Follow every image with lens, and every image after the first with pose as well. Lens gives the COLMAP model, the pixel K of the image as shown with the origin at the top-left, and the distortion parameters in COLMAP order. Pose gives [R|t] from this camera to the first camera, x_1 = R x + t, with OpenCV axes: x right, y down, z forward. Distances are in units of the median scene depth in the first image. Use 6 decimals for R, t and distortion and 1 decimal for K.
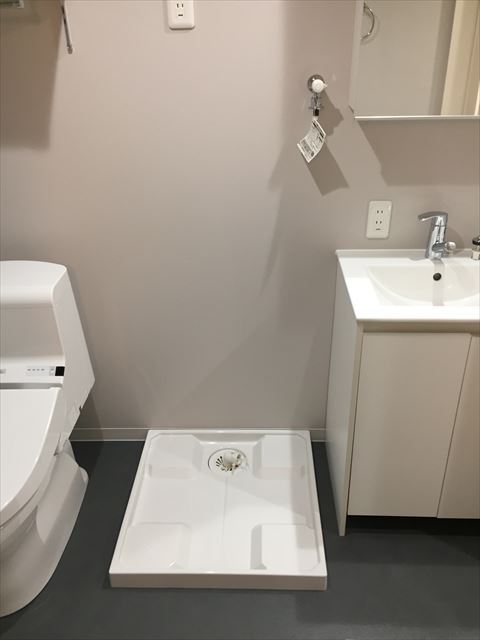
lens RADIAL K [[536.5, 0, 240.0], [0, 536.5, 316.1], [0, 0, 1]] dist [0.078621, -0.116248]
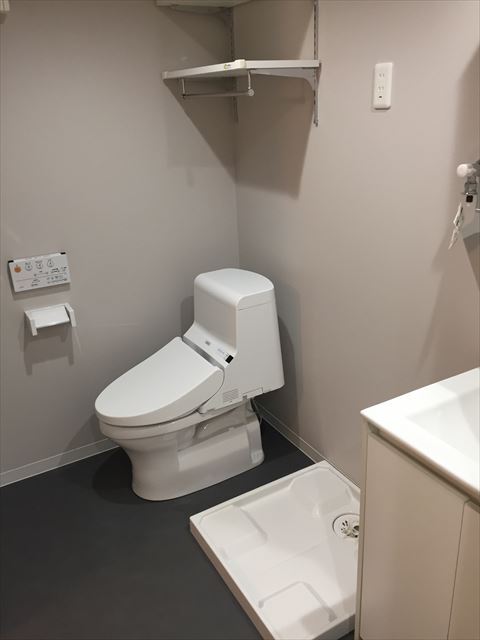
lens RADIAL K [[536.5, 0, 240.0], [0, 536.5, 316.1], [0, 0, 1]] dist [0.078621, -0.116248]
pose [[0.530492, 0.314489, -0.787194, 0.631920], [-0.377541, 0.919102, 0.112760, -0.141295], [0.758974, 0.237380, 0.606308, 0.195029]]
